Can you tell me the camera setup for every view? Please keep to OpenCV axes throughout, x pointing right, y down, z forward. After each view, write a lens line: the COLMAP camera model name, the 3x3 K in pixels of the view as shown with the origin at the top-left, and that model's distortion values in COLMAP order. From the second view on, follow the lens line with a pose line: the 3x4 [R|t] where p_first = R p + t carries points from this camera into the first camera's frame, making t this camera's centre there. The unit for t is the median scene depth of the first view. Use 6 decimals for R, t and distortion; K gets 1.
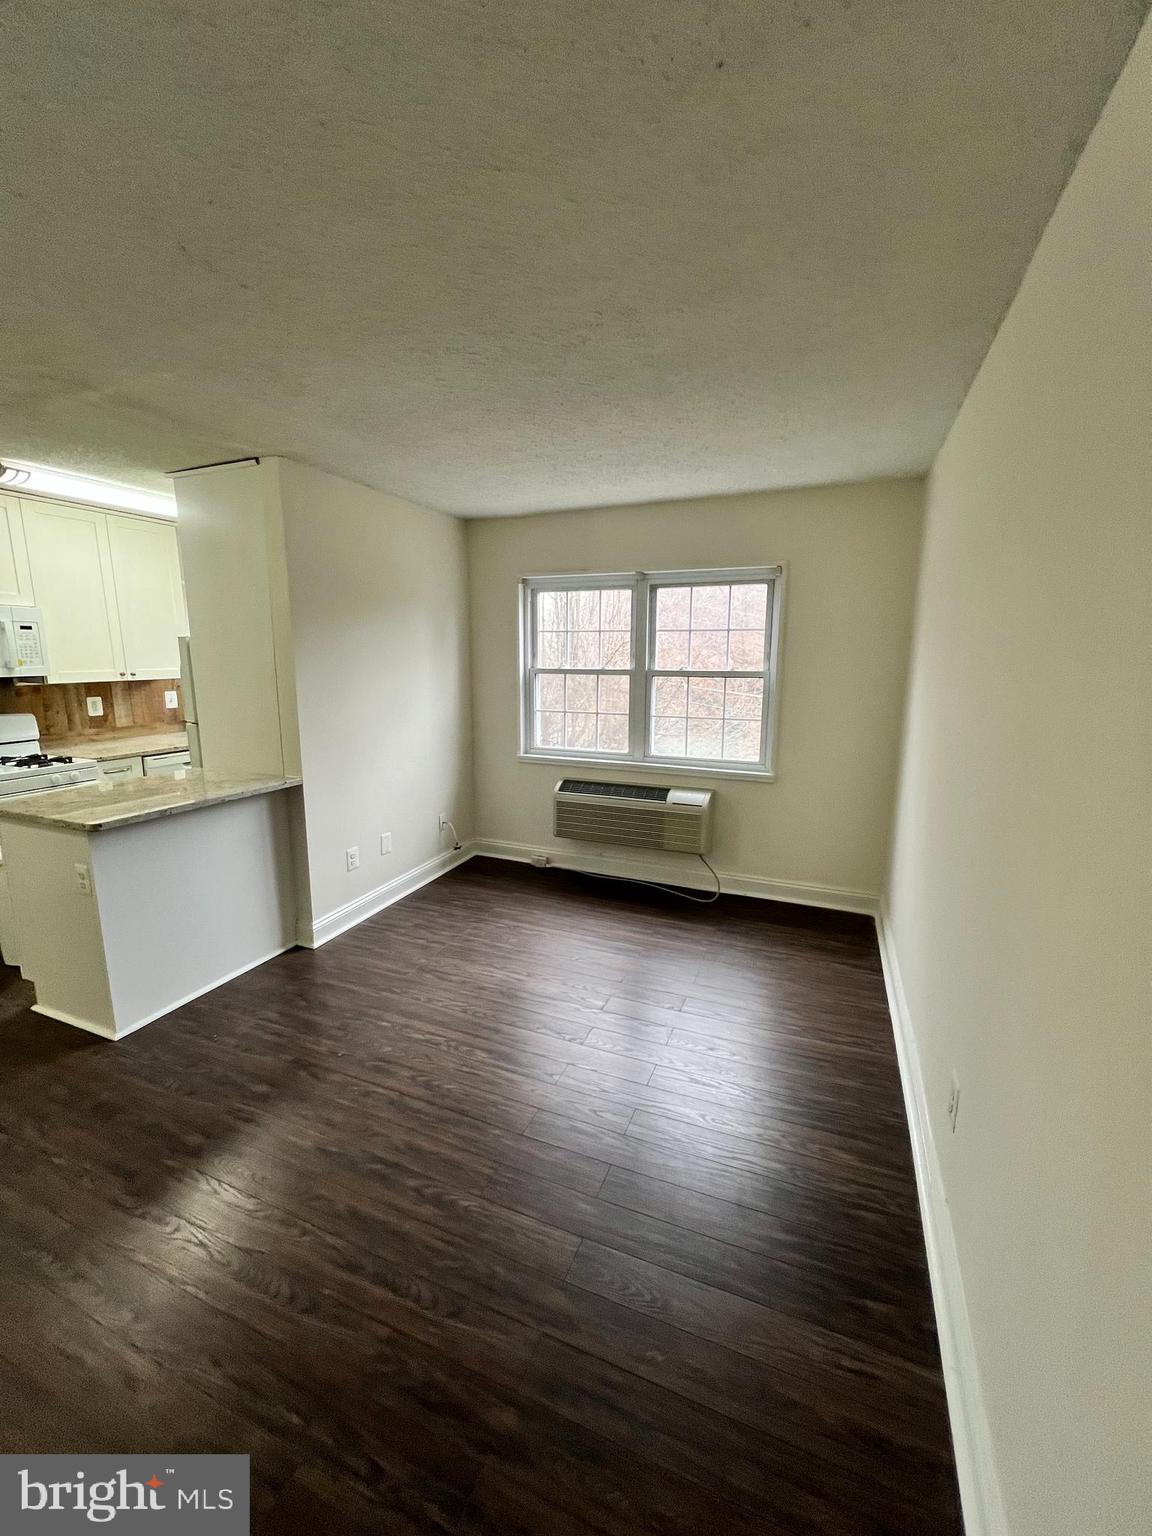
lens RADIAL K [[612.2, 0, 552.8], [0, 612.2, 747.0], [0, 0, 1]] dist [0.002077, 0.000079]
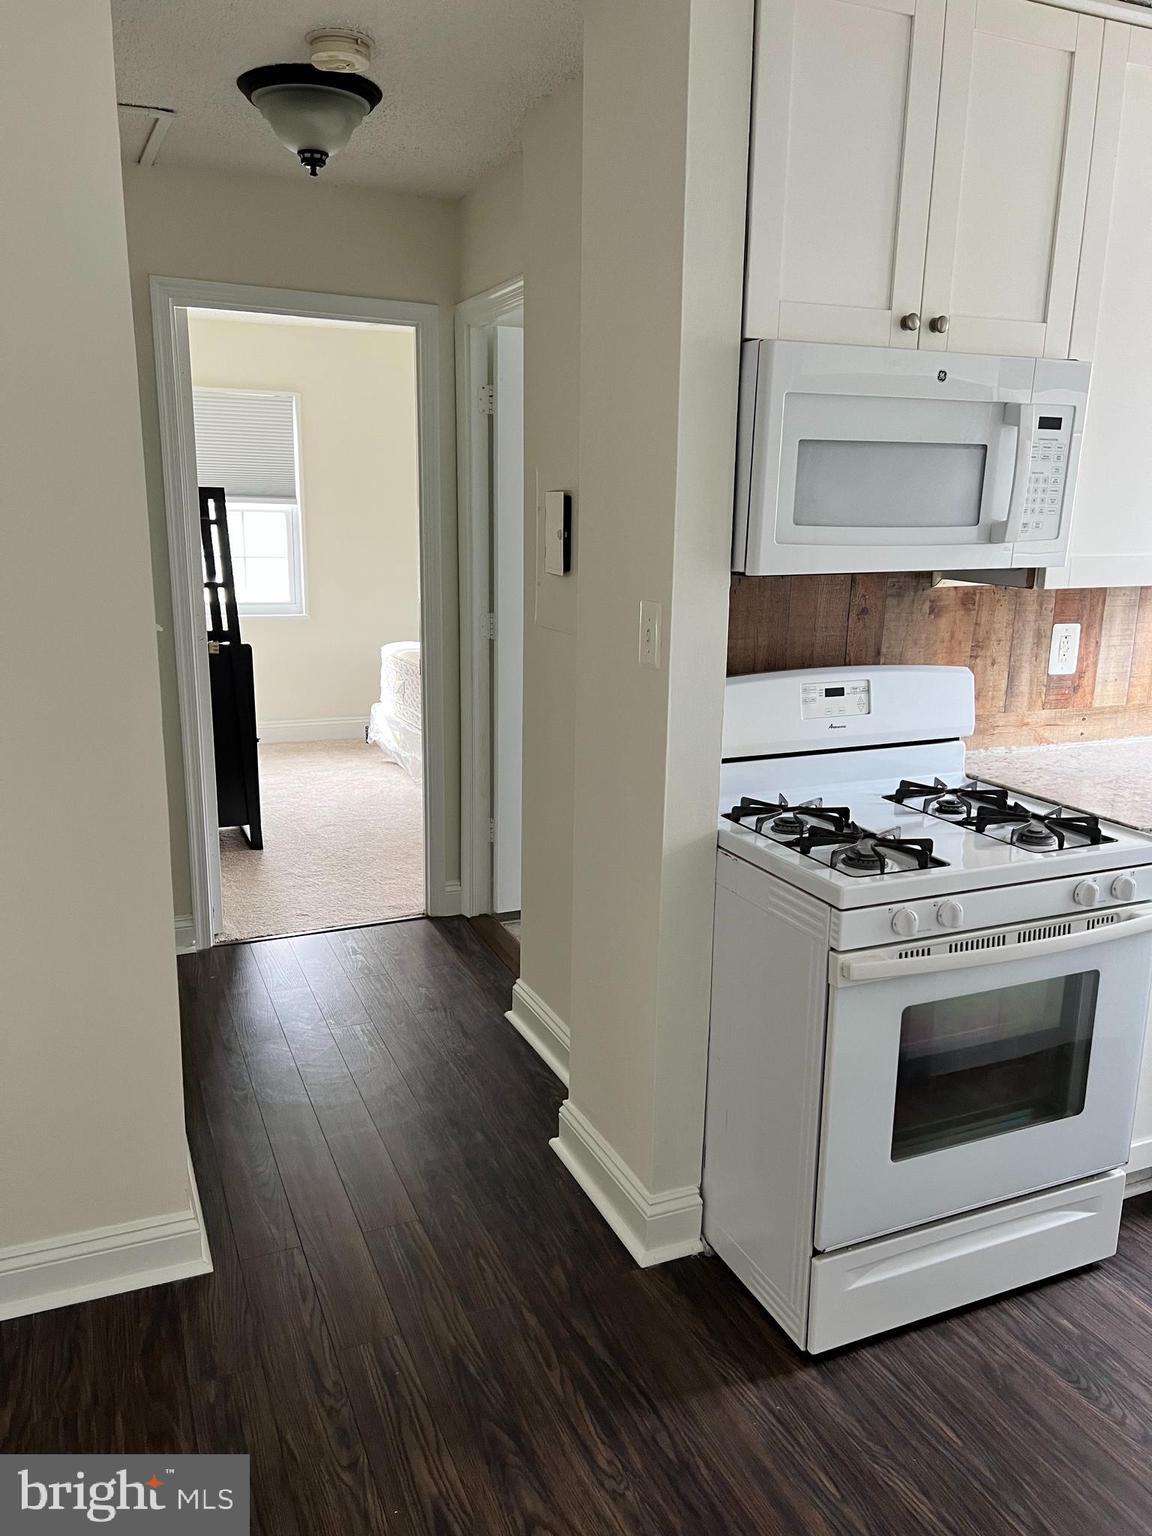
lens RADIAL K [[1155.9, 0, 574.4], [0, 1155.9, 770.6], [0, 0, 1]] dist [-0.002070, -0.003366]
pose [[0.731985, 0.168952, -0.660040, -0.545620], [-0.116325, 0.985533, 0.123264, -0.050481], [0.671317, -0.013448, 0.741048, 0.327435]]
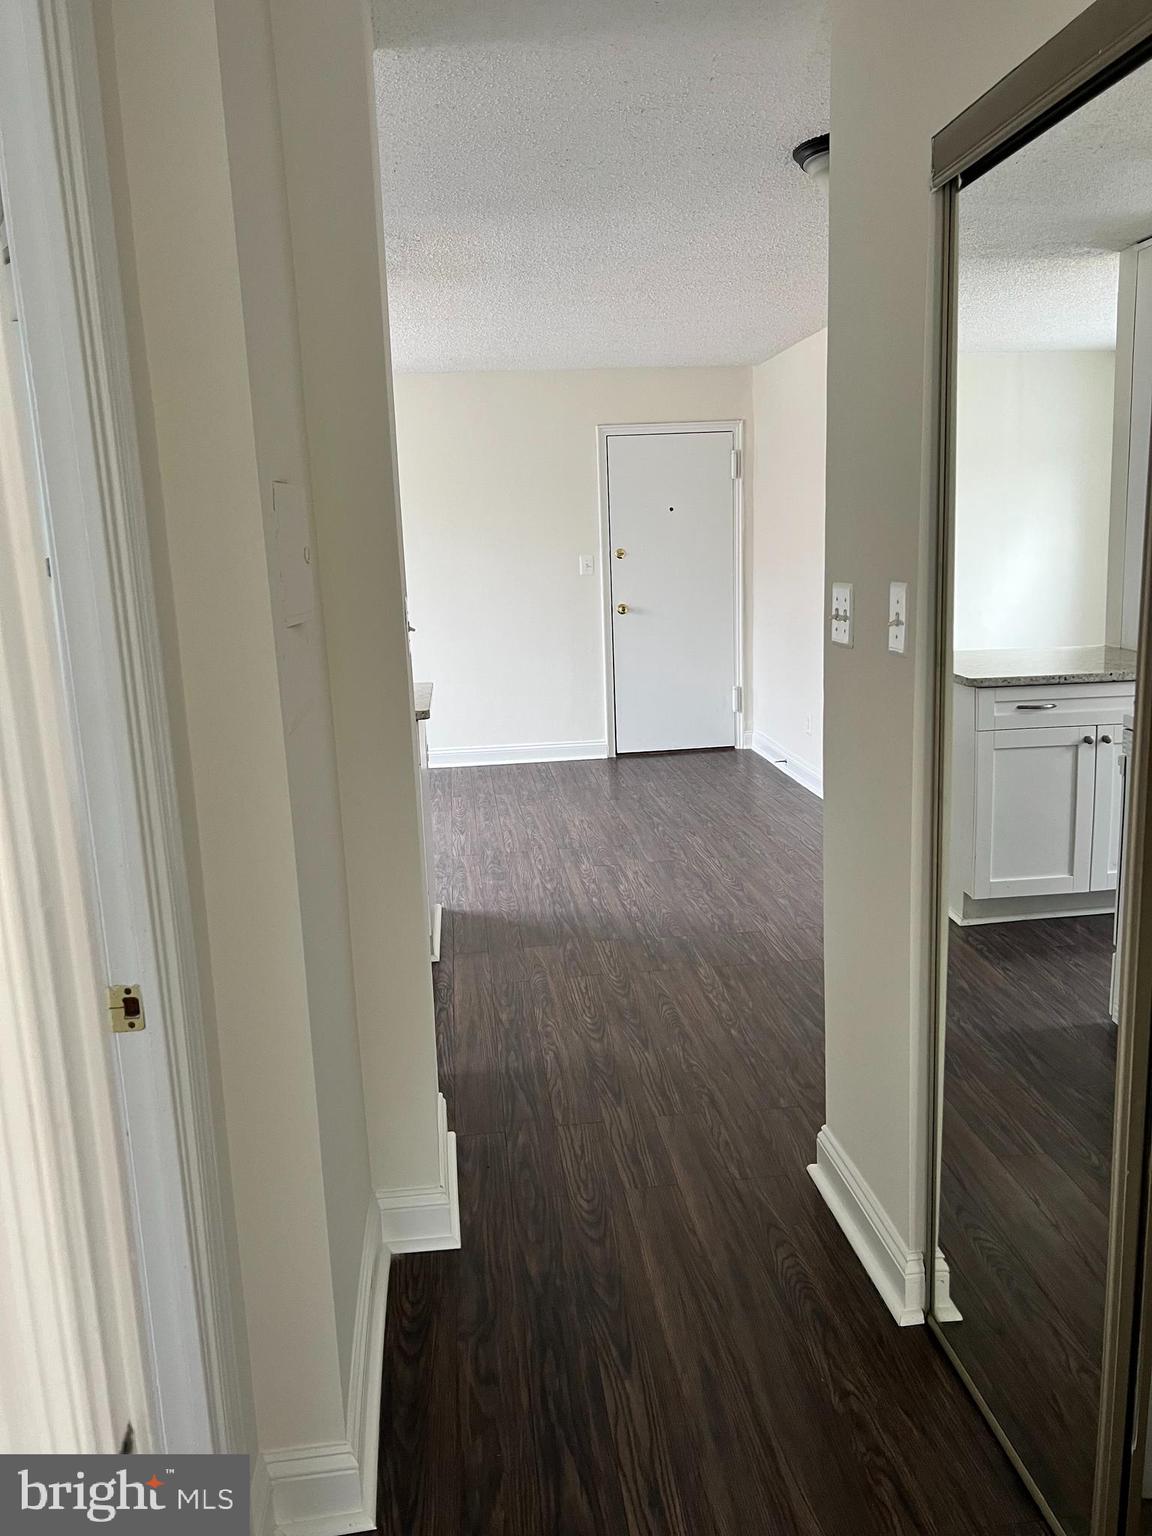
lens RADIAL K [[1155.9, 0, 575.3], [0, 1155.9, 766.7], [0, 0, 1]] dist [-0.002070, -0.003366]
pose [[-0.501747, -0.141058, 0.853436, -1.495465], [0.165760, 0.952652, 0.254909, -0.123793], [-0.848984, 0.269365, -0.454608, 0.991364]]
